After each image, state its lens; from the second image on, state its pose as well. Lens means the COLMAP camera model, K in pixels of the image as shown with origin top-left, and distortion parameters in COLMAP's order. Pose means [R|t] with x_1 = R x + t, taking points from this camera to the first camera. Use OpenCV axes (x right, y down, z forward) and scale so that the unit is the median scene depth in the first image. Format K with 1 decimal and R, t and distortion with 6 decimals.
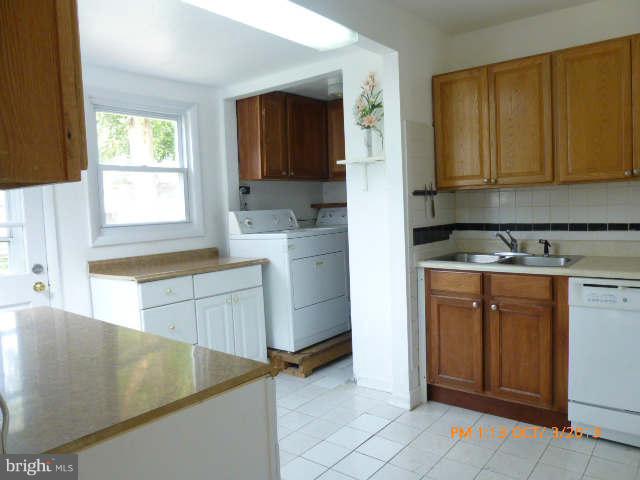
lens RADIAL K [[480.8, 0, 319.1], [0, 480.8, 239.7], [0, 0, 1]] dist [-0.032056, -0.001587]
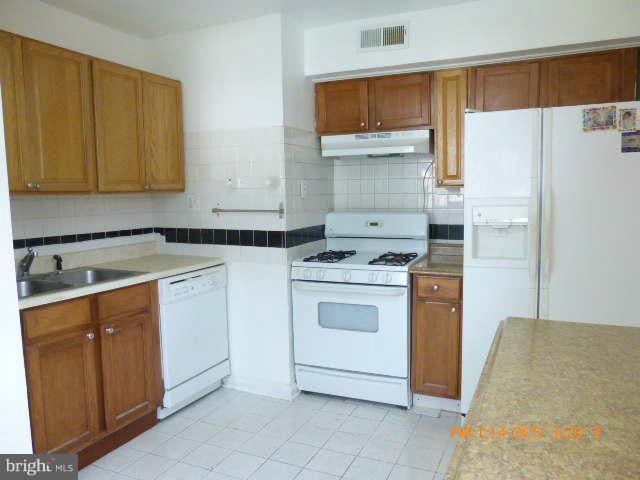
lens RADIAL K [[480.8, 0, 320.5], [0, 480.8, 238.1], [0, 0, 1]] dist [-0.032056, -0.001587]
pose [[-0.253475, -0.047042, 0.966197, -0.534939], [0.090938, 0.993235, 0.072215, -0.052745], [-0.963058, 0.106169, -0.247482, 0.771015]]
